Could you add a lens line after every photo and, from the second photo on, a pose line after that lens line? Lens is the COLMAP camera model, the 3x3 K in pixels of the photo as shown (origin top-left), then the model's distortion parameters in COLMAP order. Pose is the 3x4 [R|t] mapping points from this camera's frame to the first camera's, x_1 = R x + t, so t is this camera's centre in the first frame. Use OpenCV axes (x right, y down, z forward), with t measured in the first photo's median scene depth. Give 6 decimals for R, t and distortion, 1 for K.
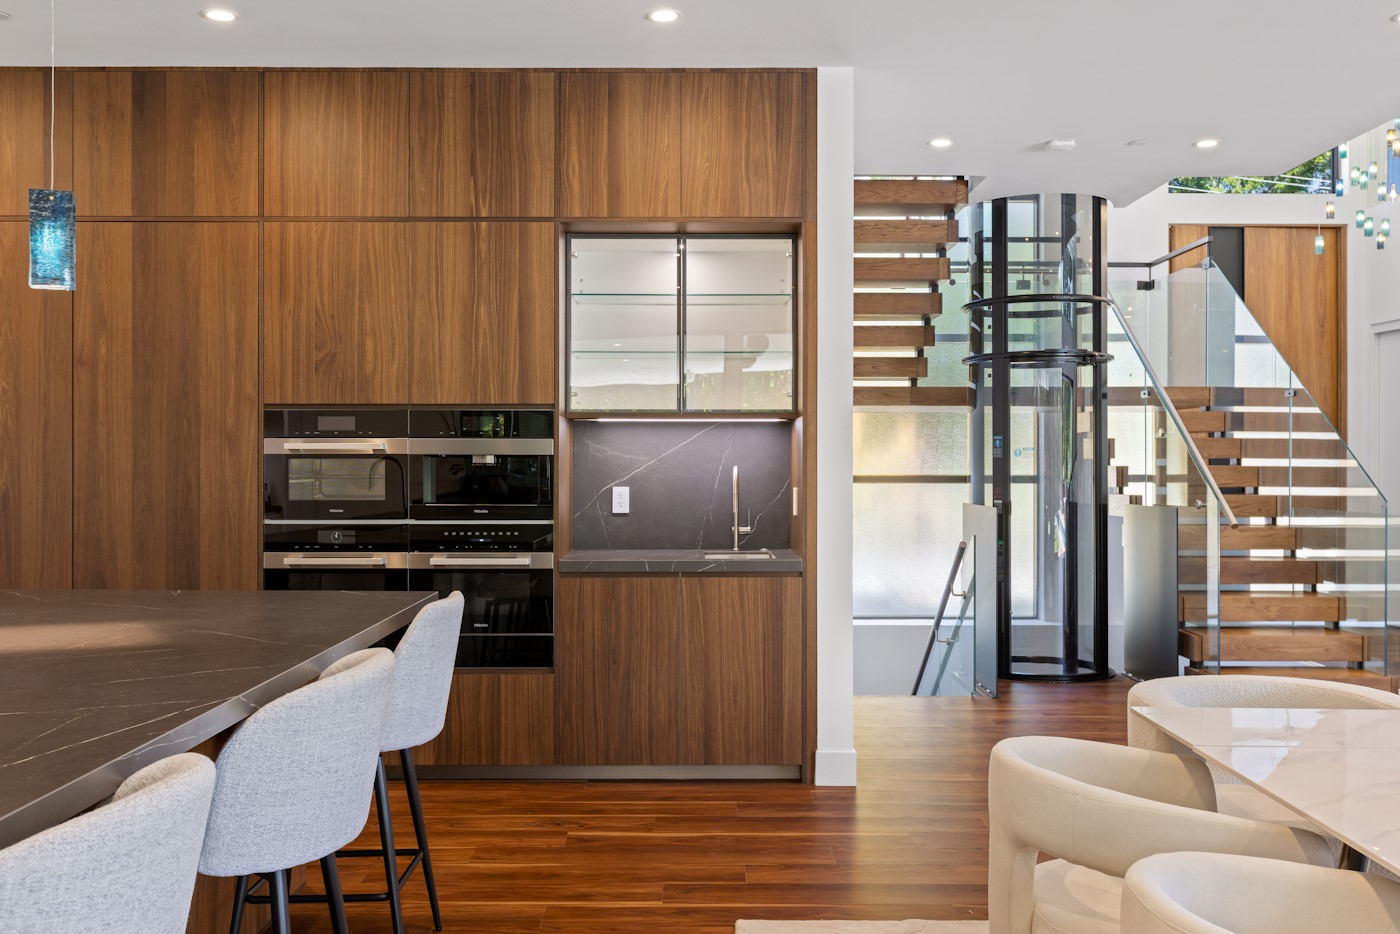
lens RADIAL K [[1240.6, 0, 700.9], [0, 1240.6, 468.6], [0, 0, 1]] dist [-0.011249, 0.000410]
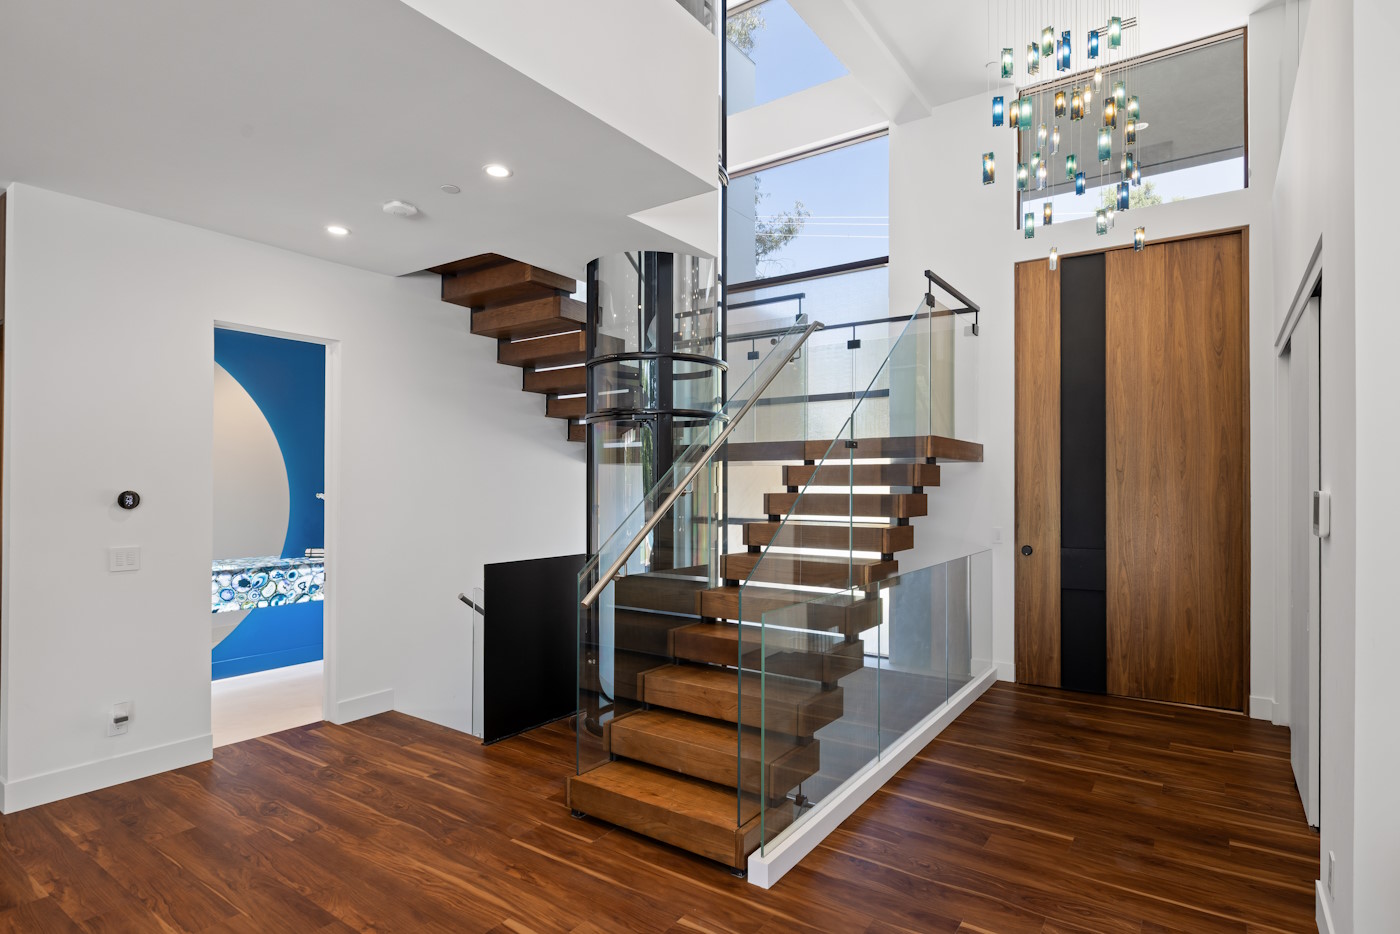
lens RADIAL K [[711.1, 0, 722.9], [0, 711.1, 489.2], [0, 0, 1]] dist [-0.003242, -0.002490]
pose [[0.825463, 0.001603, -0.564454, 1.022734], [-0.003909, 0.999988, -0.002877, -0.042605], [0.564443, 0.004581, 0.825459, 0.856924]]
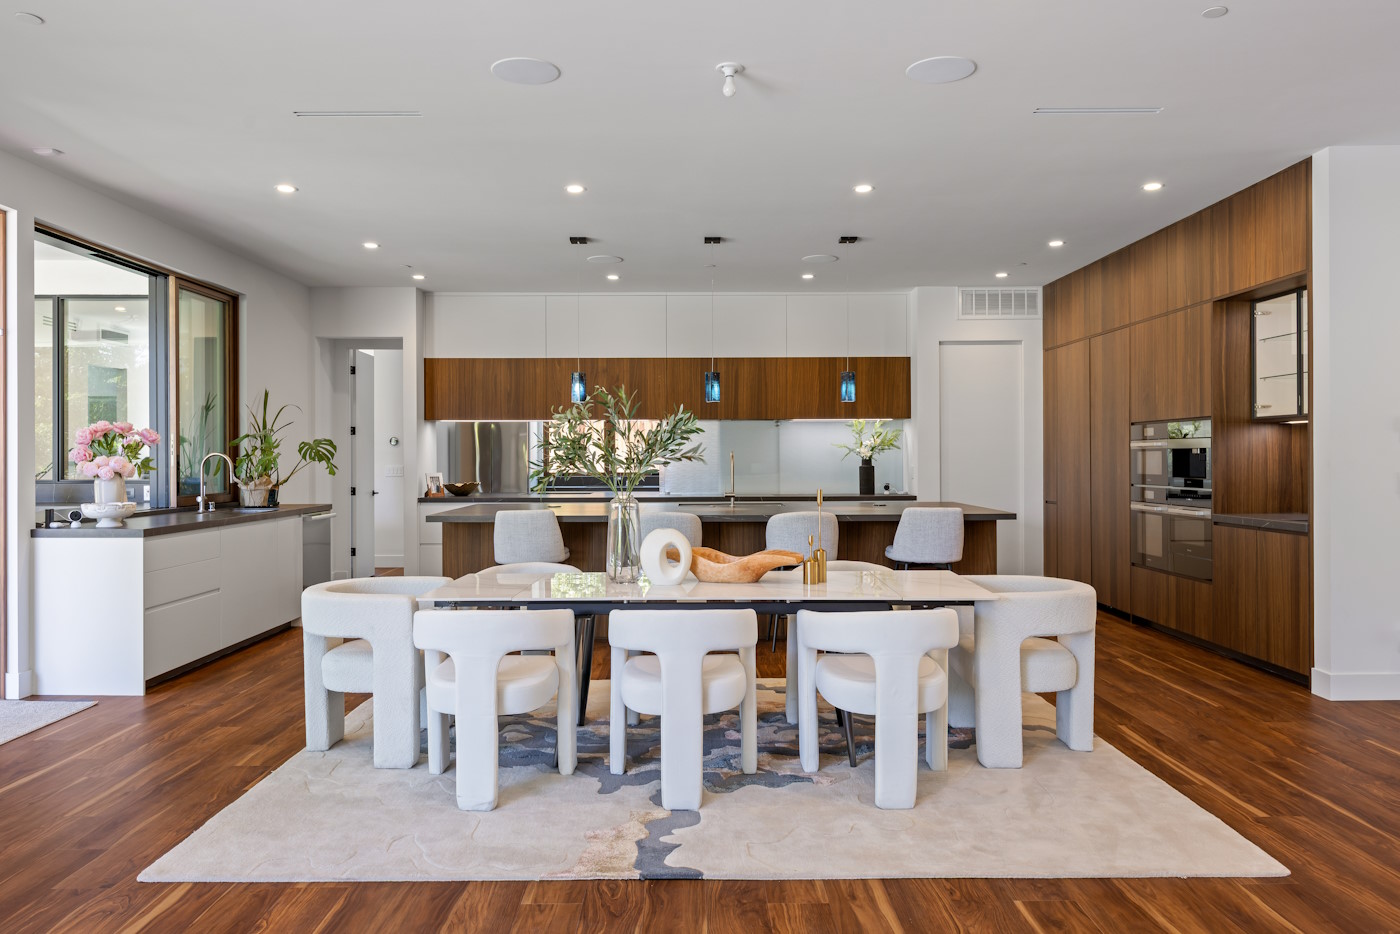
lens RADIAL K [[993.4, 0, 703.2], [0, 993.4, 464.0], [0, 0, 1]] dist [0.000413, -0.008429]
pose [[0.004164, 0.003345, -0.999986, 1.153516], [0.001051, 0.999994, 0.003349, 0.004761], [0.999991, -0.001065, 0.004160, 0.338543]]
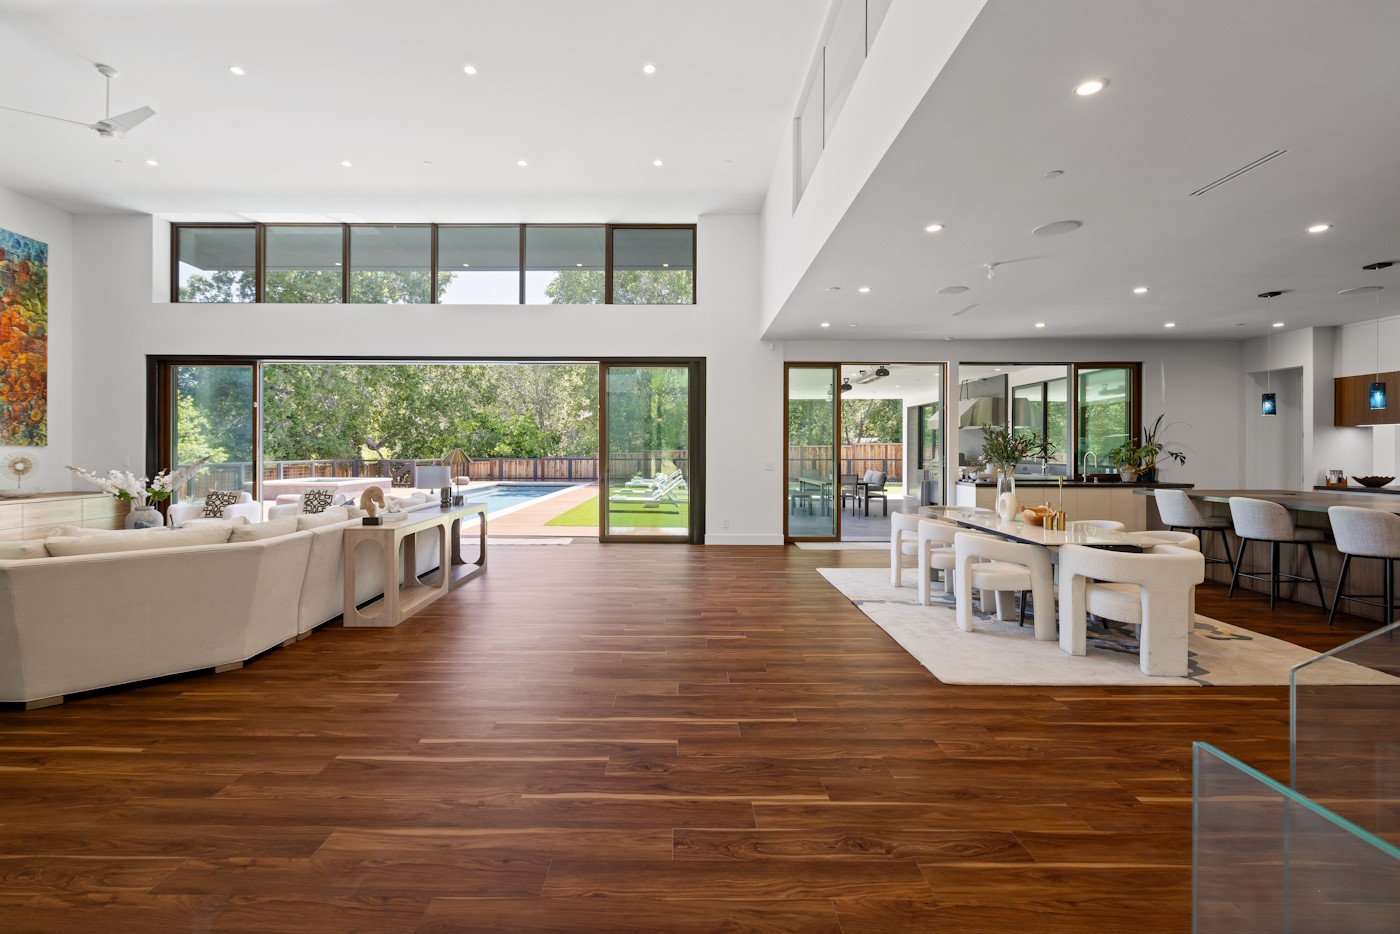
lens RADIAL K [[647.1, 0, 672.4], [0, 647.1, 443.6], [0, 0, 1]] dist [0.001007, -0.000531]
pose [[-0.999905, -0.004376, 0.013106, 0.858203], [-0.004478, 0.999960, -0.007712, -0.011176], [-0.013072, -0.007770, -0.999884, 1.445525]]
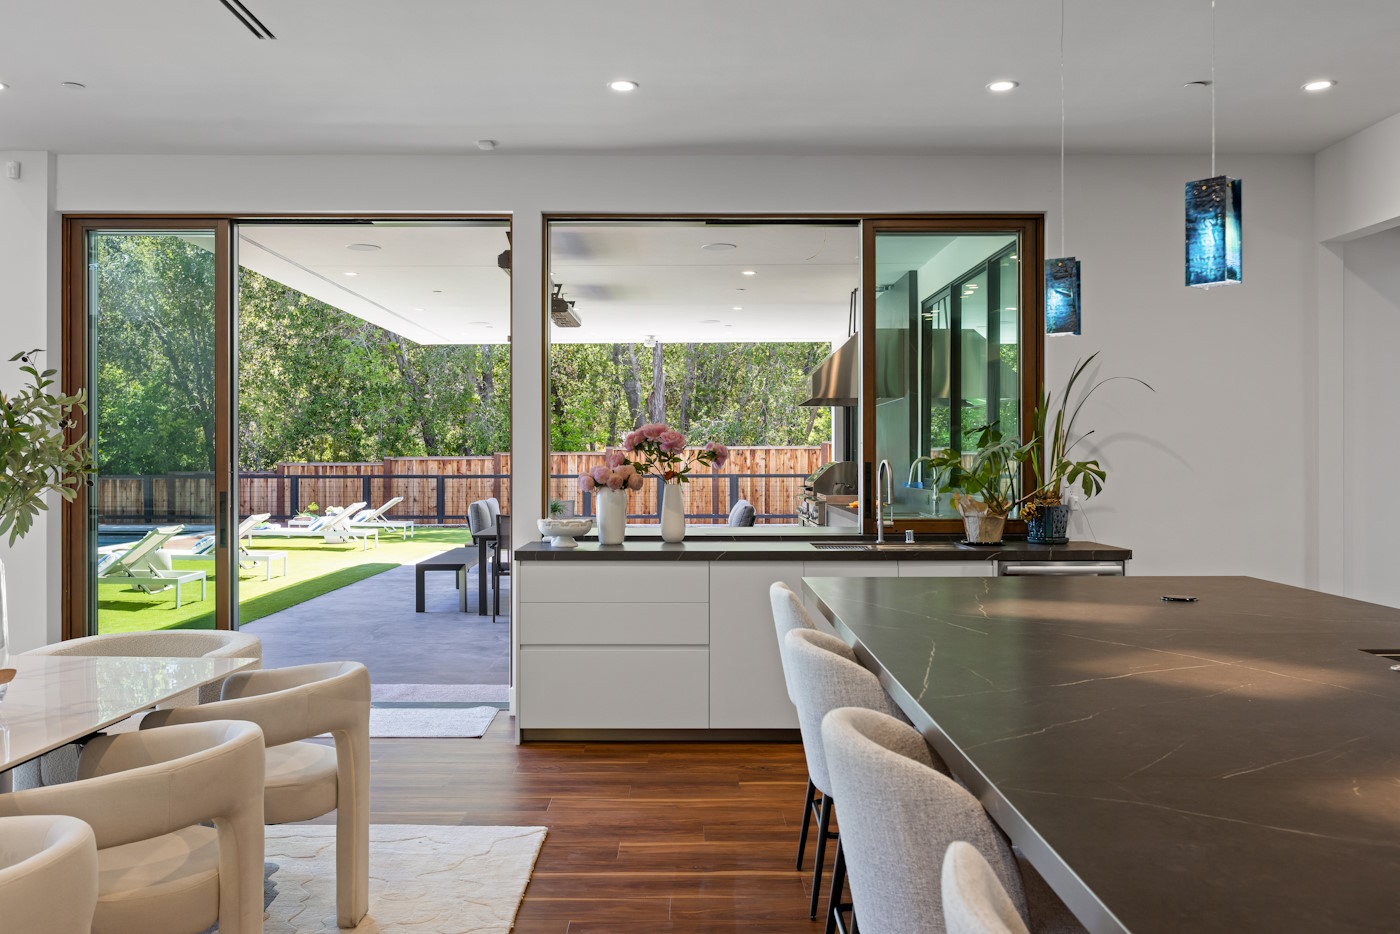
lens RADIAL K [[1209.9, 0, 697.4], [0, 1209.9, 455.8], [0, 0, 1]] dist [-0.000104, -0.004570]
pose [[-0.999973, -0.001756, 0.007098, -0.090885], [-0.001748, 0.999998, 0.001072, -0.011690], [-0.007100, 0.001060, -0.999974, 0.857087]]
